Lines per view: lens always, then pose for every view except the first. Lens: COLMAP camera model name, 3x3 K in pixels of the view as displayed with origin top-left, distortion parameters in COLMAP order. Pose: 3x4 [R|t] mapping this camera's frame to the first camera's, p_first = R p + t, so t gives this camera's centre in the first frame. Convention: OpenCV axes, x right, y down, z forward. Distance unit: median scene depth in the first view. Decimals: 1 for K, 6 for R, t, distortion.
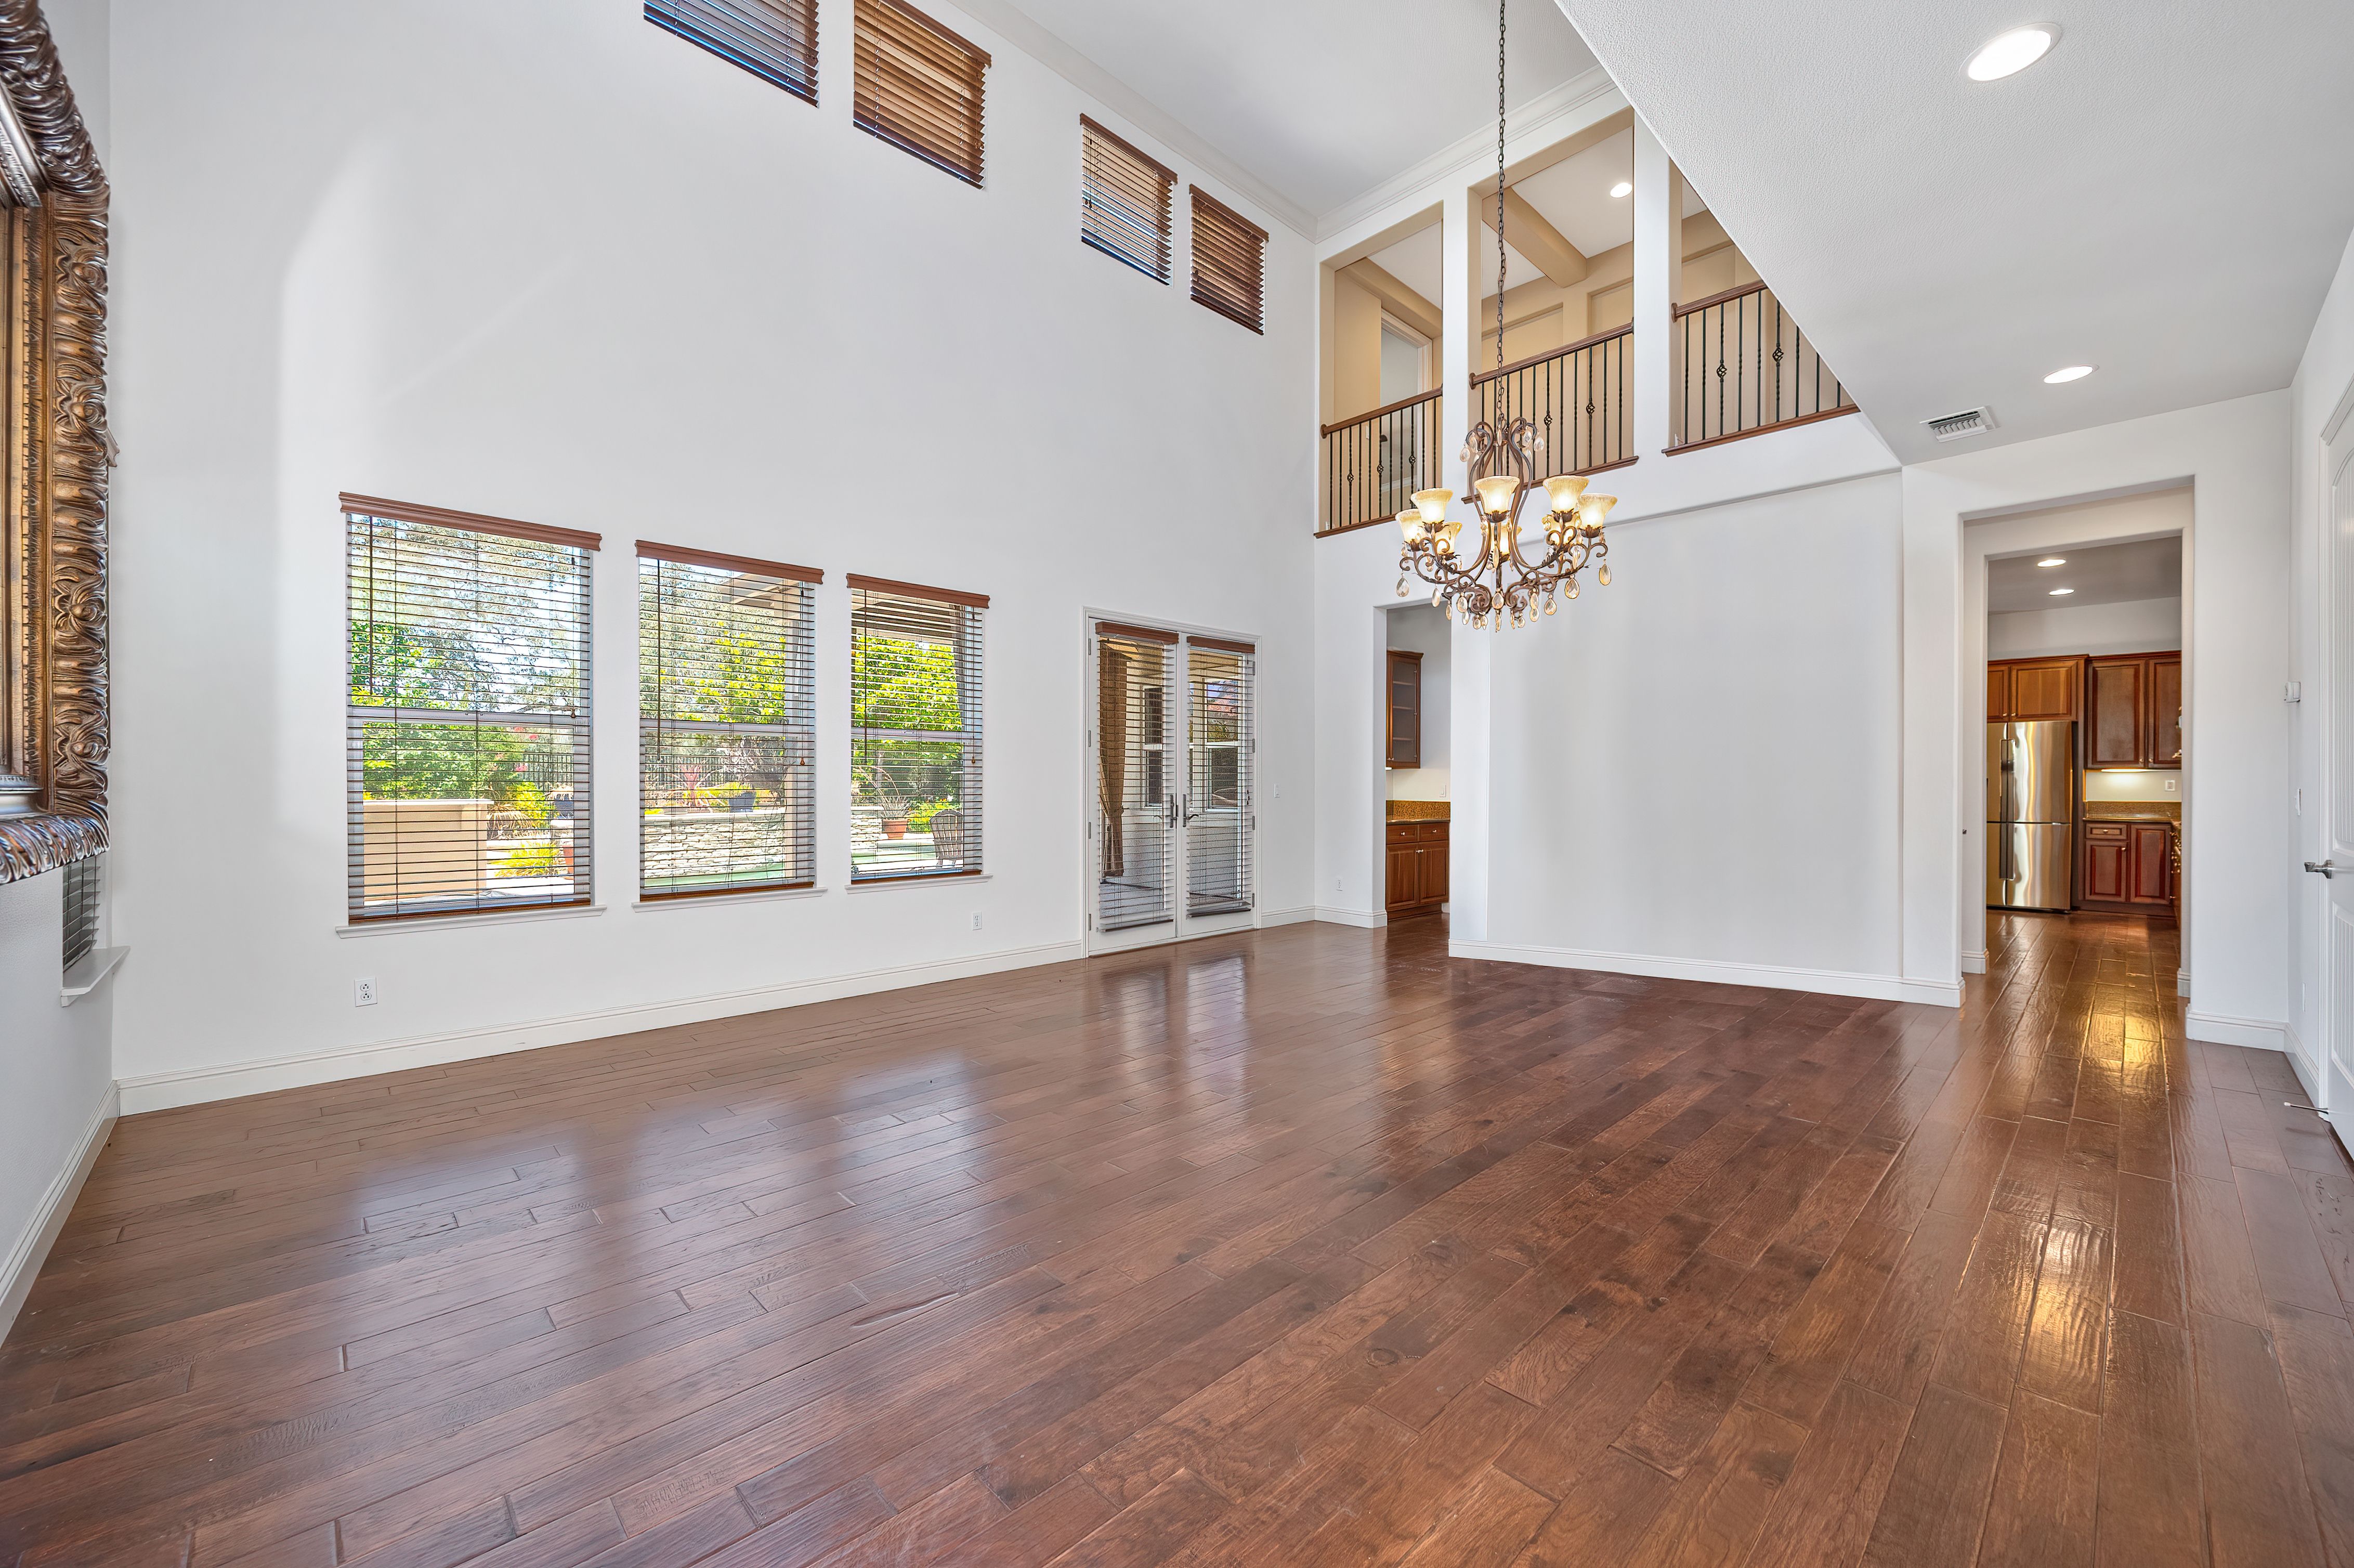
lens RADIAL K [[931.7, 0, 1195.9], [0, 931.7, 784.5], [0, 0, 1]] dist [-0.000616, -0.002275]
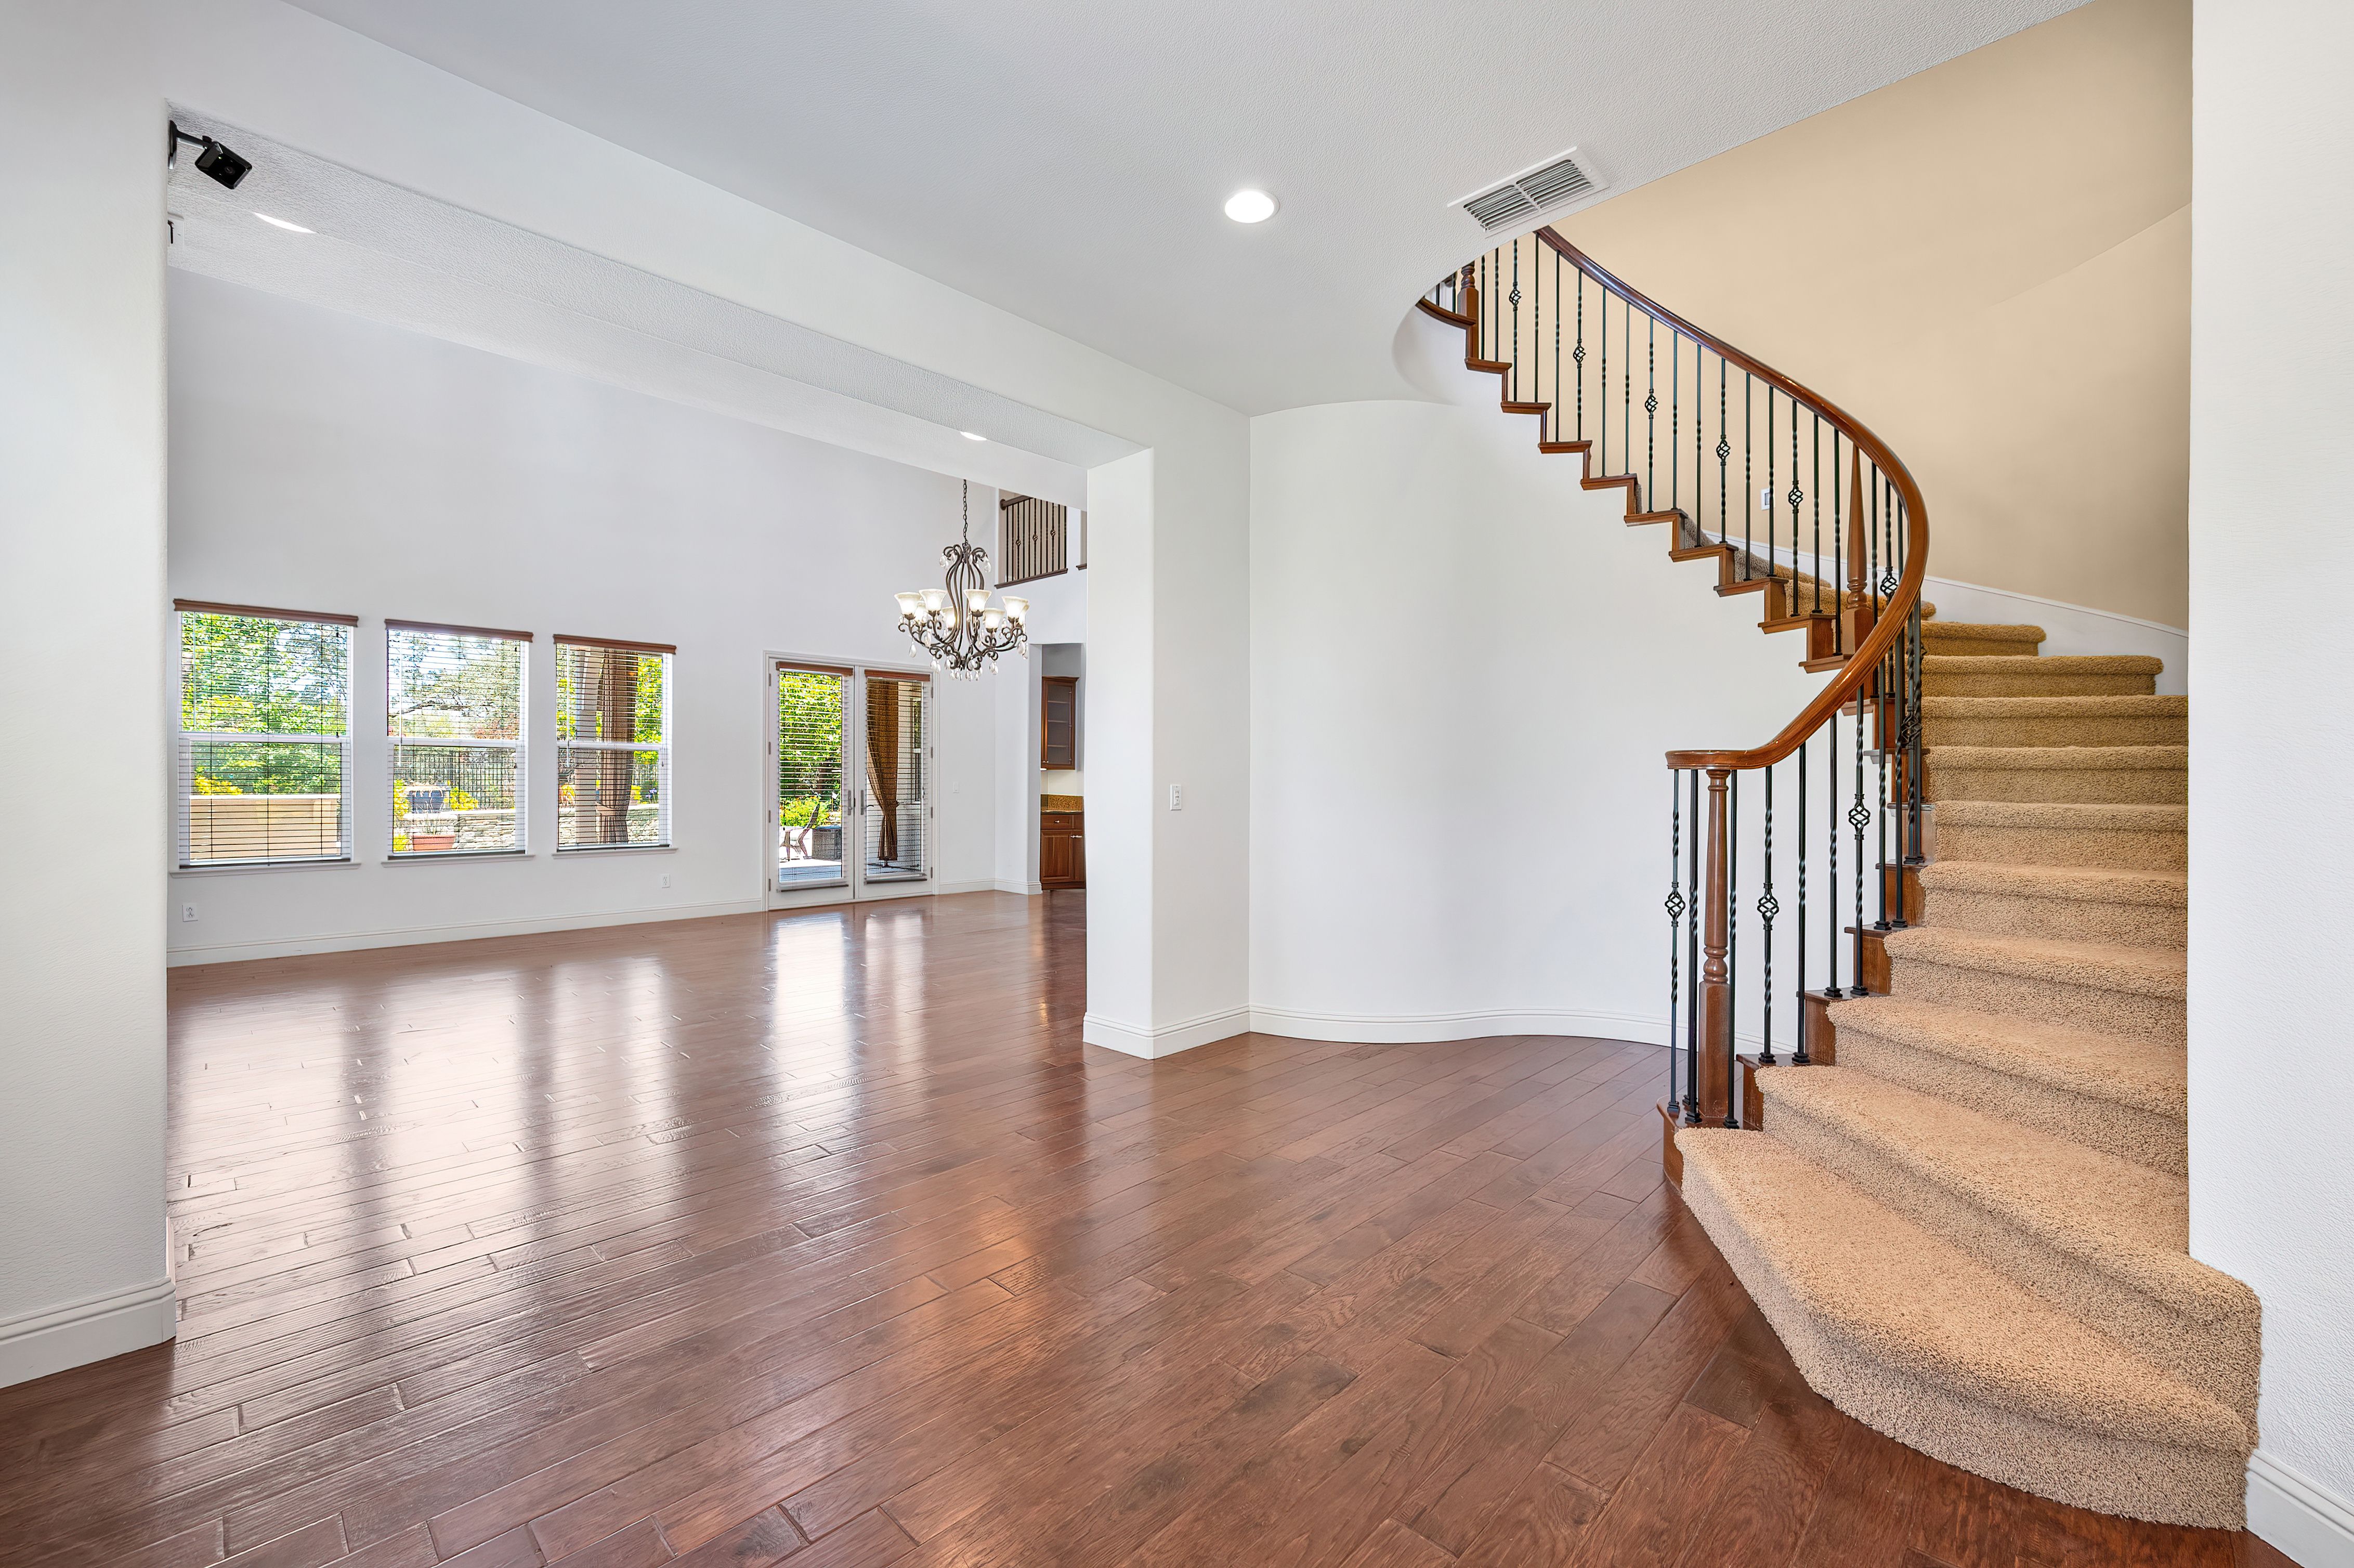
lens RADIAL K [[970.8, 0, 1179.2], [0, 970.8, 778.4], [0, 0, 1]] dist [0.004638, 0.000157]
pose [[0.999690, 0.000786, 0.024879, 0.346267], [-0.000713, 0.999995, -0.002919, -0.002119], [-0.024882, 0.002900, 0.999686, -0.329666]]
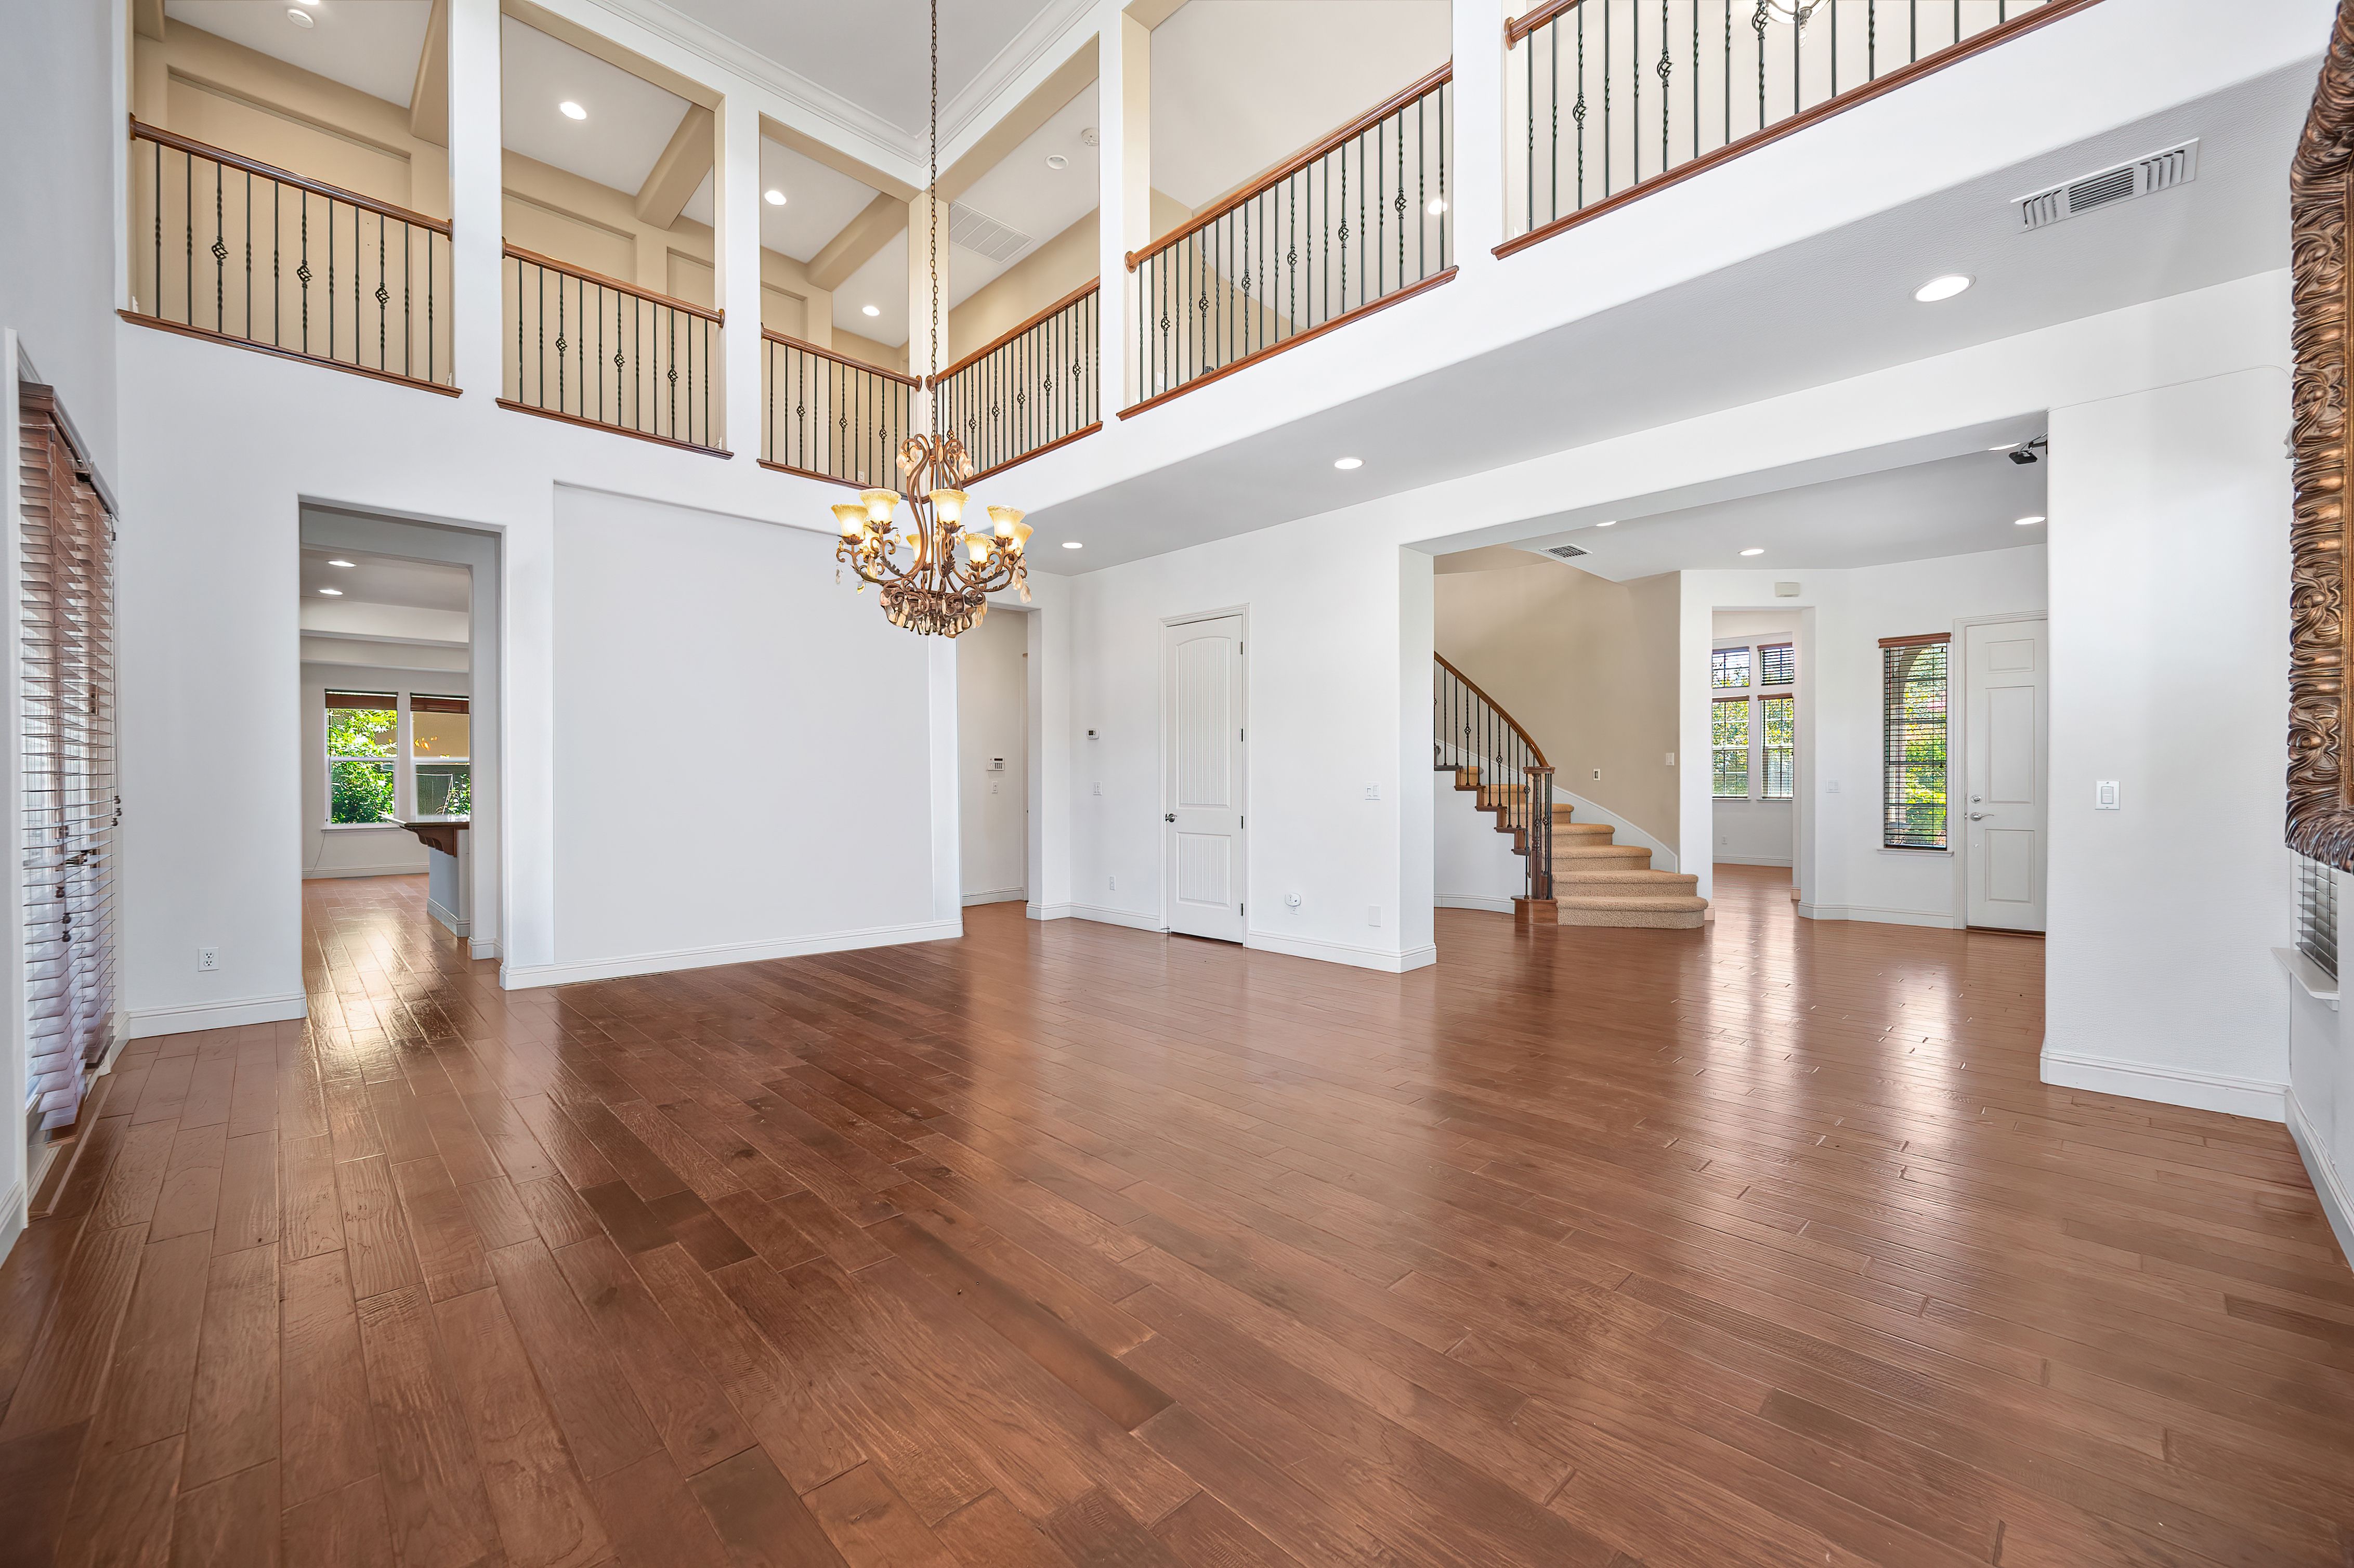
lens RADIAL K [[931.7, 0, 1185.8], [0, 931.7, 787.2], [0, 0, 1]] dist [-0.000616, -0.002275]
pose [[-0.001737, -0.010392, 0.999944, -2.001788], [0.006533, 0.999925, 0.010403, -0.011399], [-0.999977, 0.006550, -0.001669, 1.975685]]
